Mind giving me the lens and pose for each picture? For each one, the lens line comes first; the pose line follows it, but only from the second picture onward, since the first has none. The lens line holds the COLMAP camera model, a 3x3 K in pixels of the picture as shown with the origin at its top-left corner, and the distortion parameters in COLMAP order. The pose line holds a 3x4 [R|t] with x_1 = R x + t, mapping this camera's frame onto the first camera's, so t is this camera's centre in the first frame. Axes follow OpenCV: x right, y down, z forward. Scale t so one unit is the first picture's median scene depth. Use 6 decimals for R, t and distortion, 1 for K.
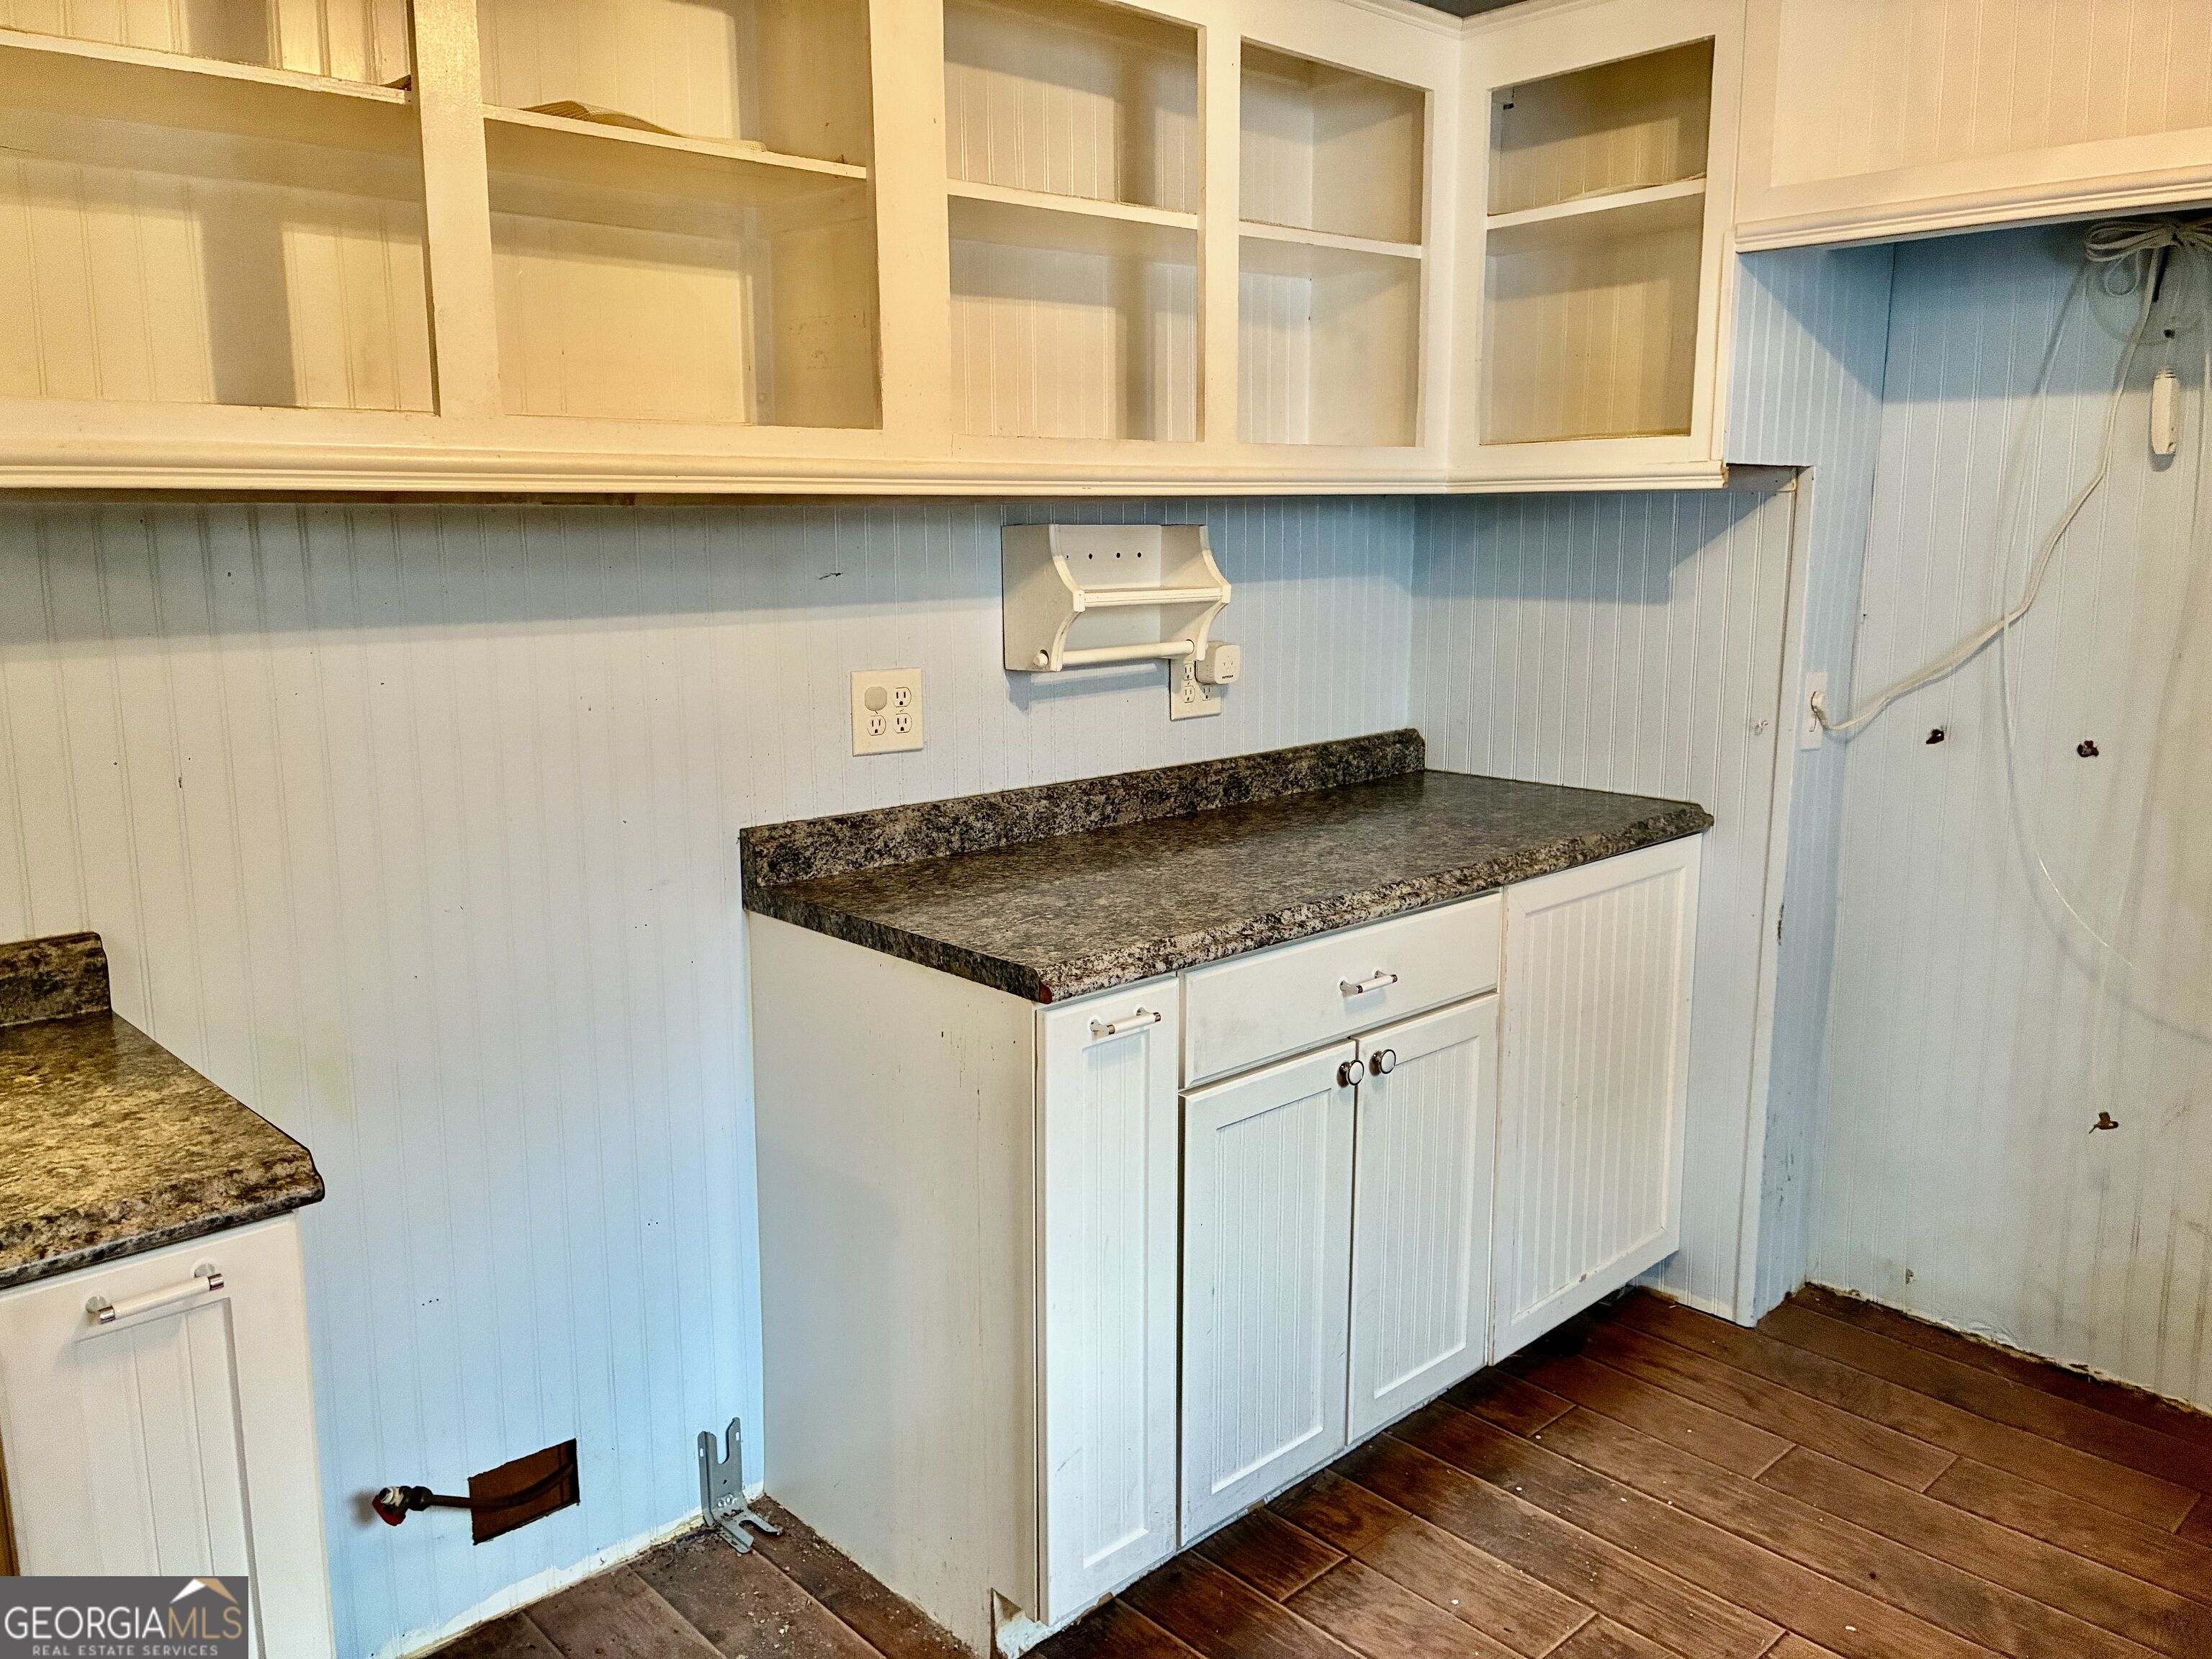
lens RADIAL K [[1677.6, 0, 1104.8], [0, 1677.6, 816.7], [0, 0, 1]] dist [0.045789, -0.052279]
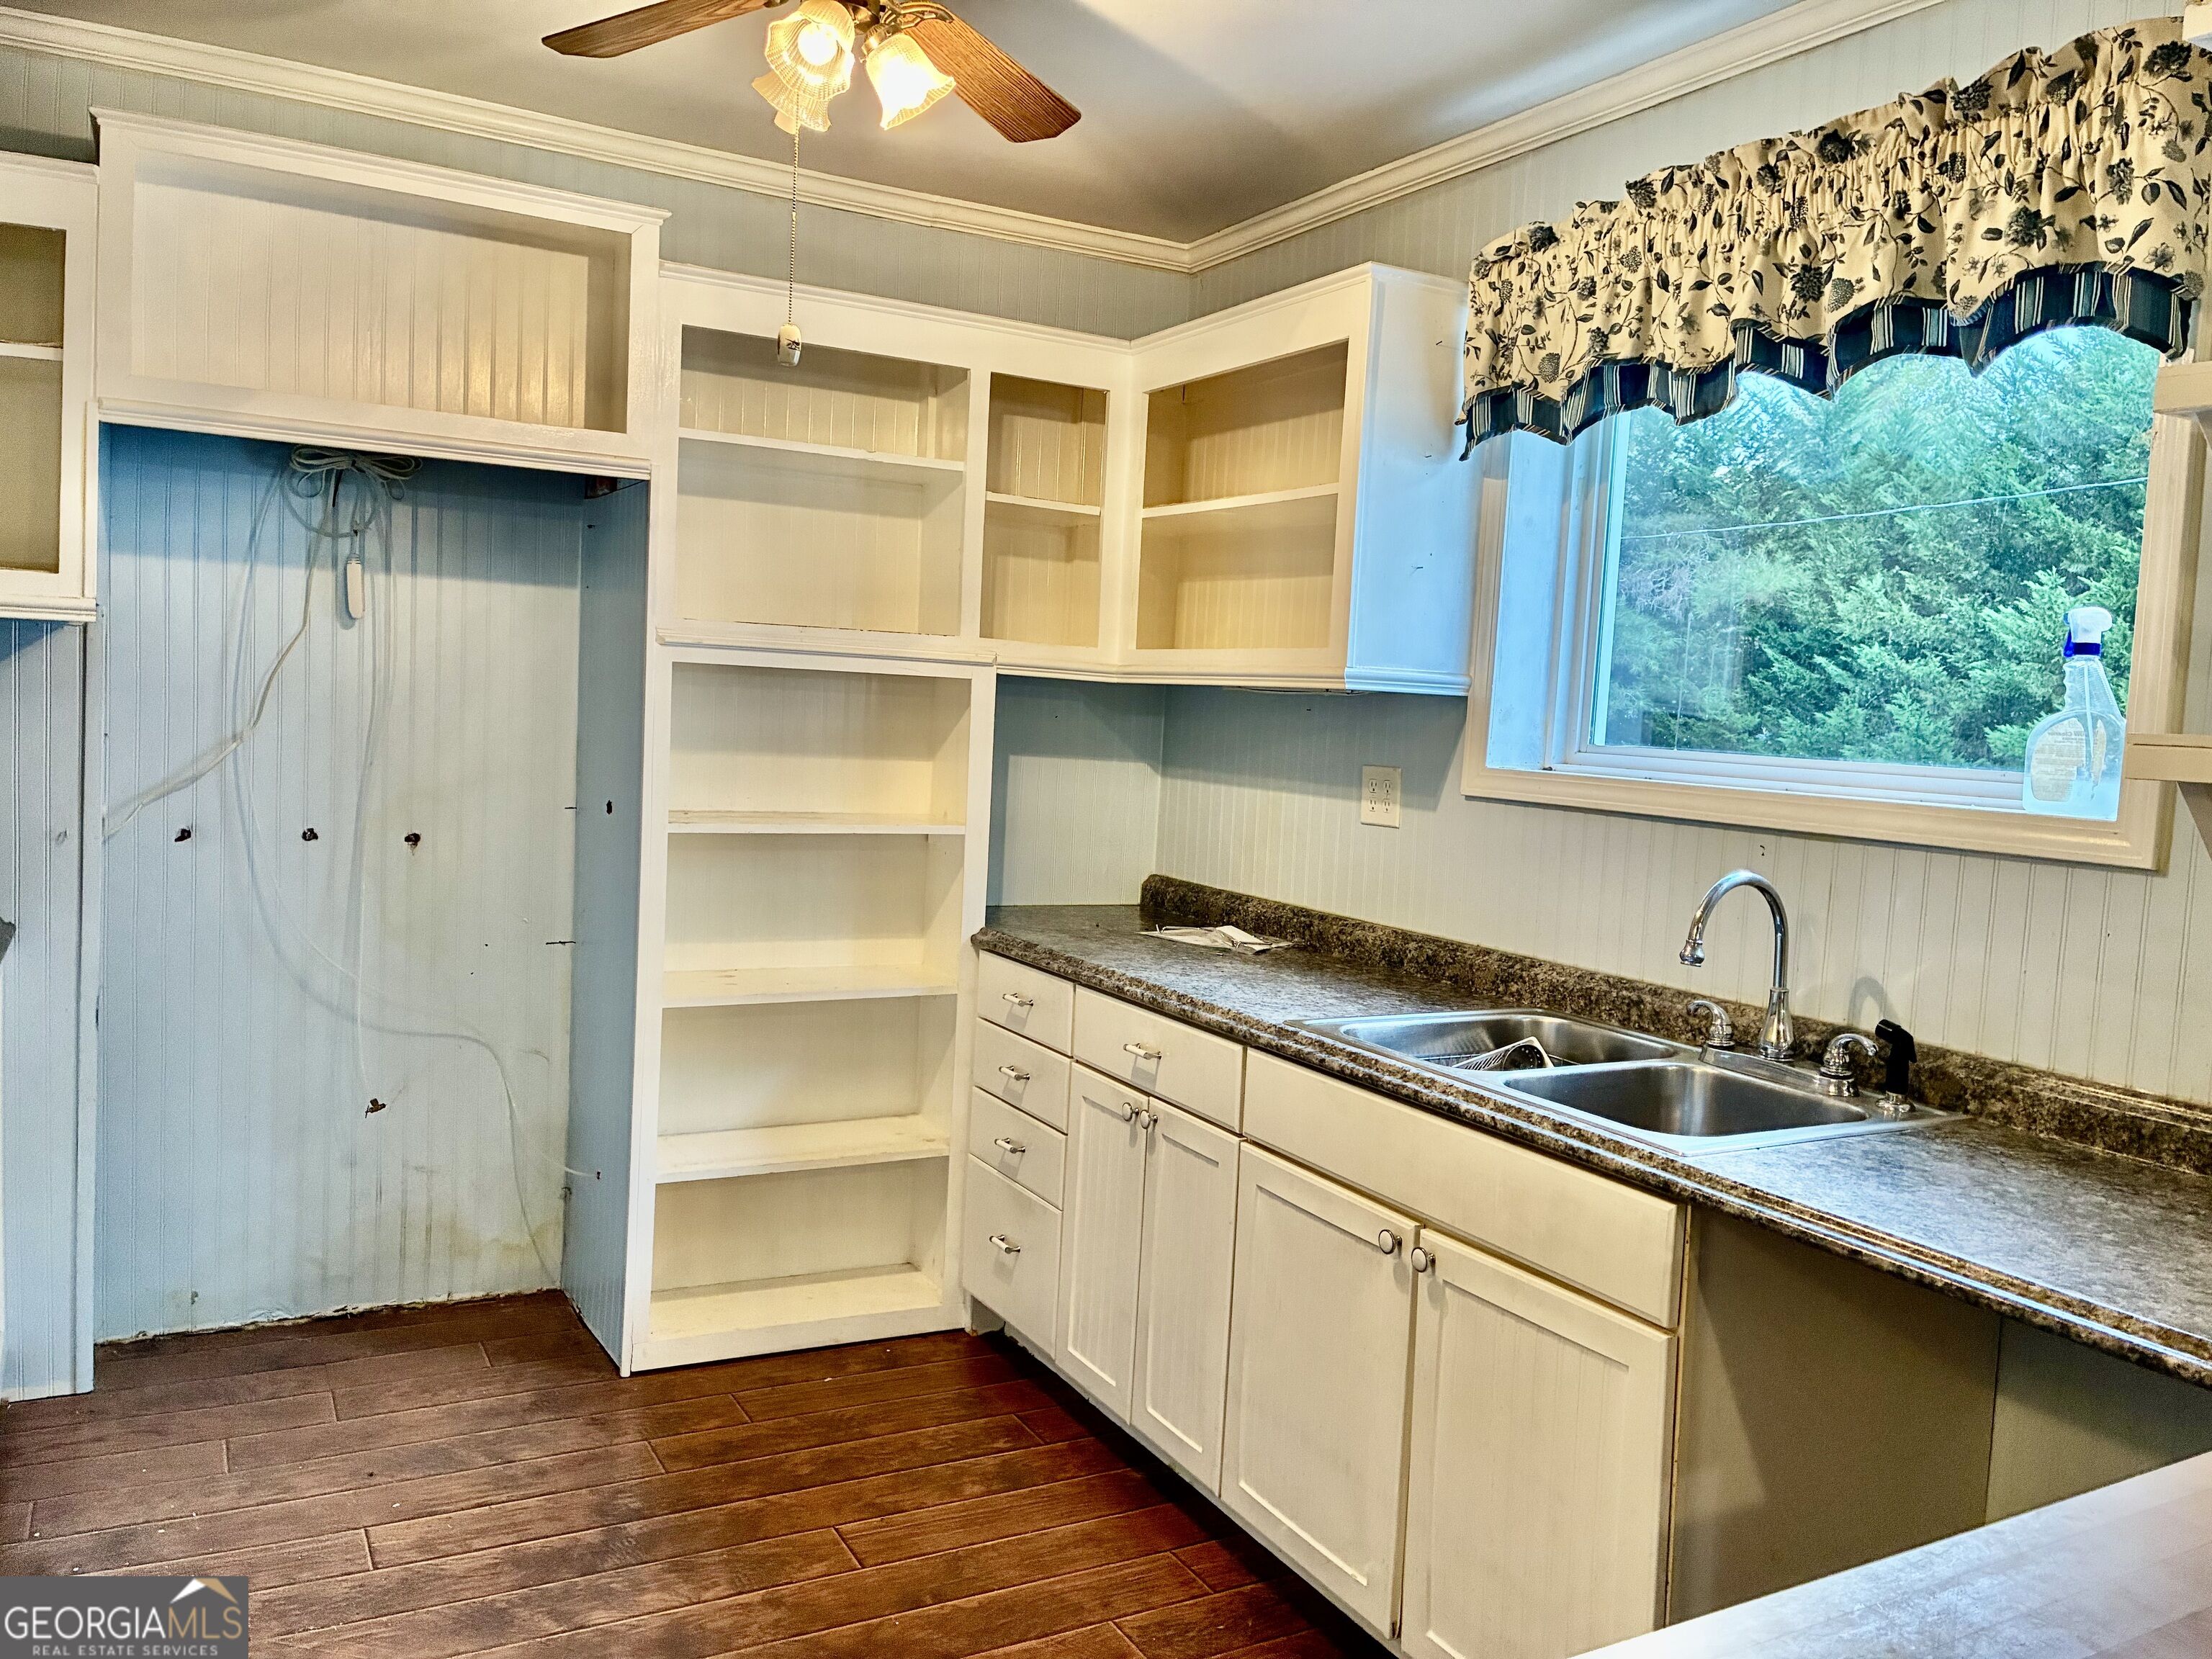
lens RADIAL K [[1677.6, 0, 1104.7], [0, 1677.6, 829.3], [0, 0, 1]] dist [0.045789, -0.052279]
pose [[0.248564, -0.055553, 0.967021, -0.526837], [0.120971, 0.992318, 0.025912, -0.003392], [-0.961032, 0.110541, 0.253375, 0.071783]]
